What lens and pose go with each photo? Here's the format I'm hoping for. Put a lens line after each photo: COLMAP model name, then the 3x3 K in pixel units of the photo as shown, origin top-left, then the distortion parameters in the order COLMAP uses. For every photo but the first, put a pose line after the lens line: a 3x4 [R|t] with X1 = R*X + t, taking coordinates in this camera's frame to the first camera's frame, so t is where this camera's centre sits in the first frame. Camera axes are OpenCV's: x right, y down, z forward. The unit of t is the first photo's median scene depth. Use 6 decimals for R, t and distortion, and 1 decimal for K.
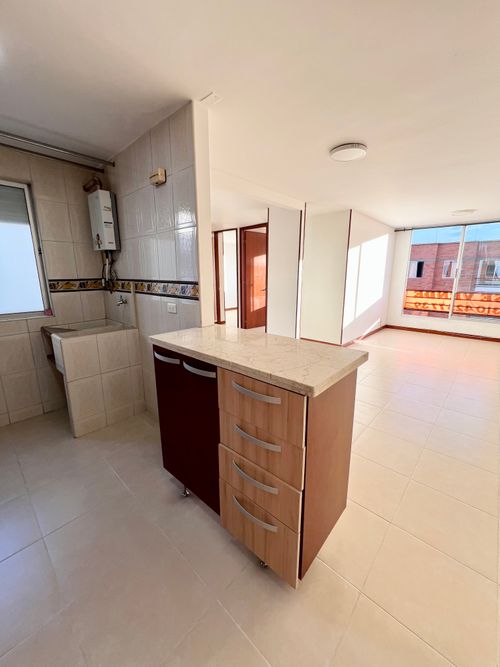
lens RADIAL K [[269.3, 0, 253.1], [0, 269.3, 332.8], [0, 0, 1]] dist [-0.002983, -0.000377]
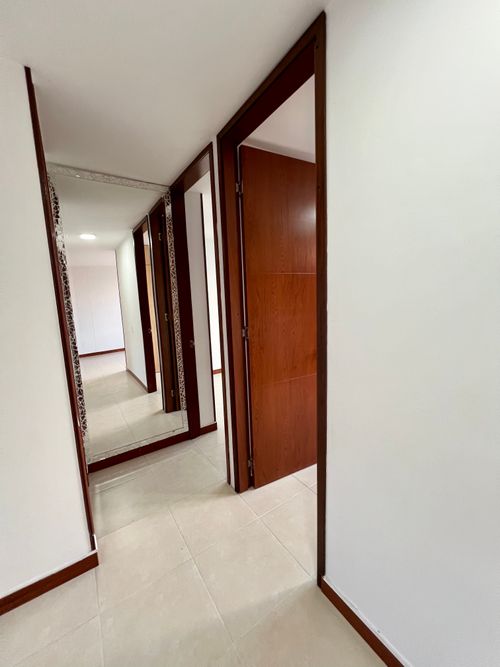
lens RADIAL K [[269.3, 0, 253.1], [0, 269.3, 332.8], [0, 0, 1]] dist [-0.002983, -0.000377]
pose [[0.975377, -0.005279, -0.220480, 0.041878], [-0.011093, 0.997274, -0.072954, -0.171457], [0.220264, 0.073603, 0.972659, 0.746300]]
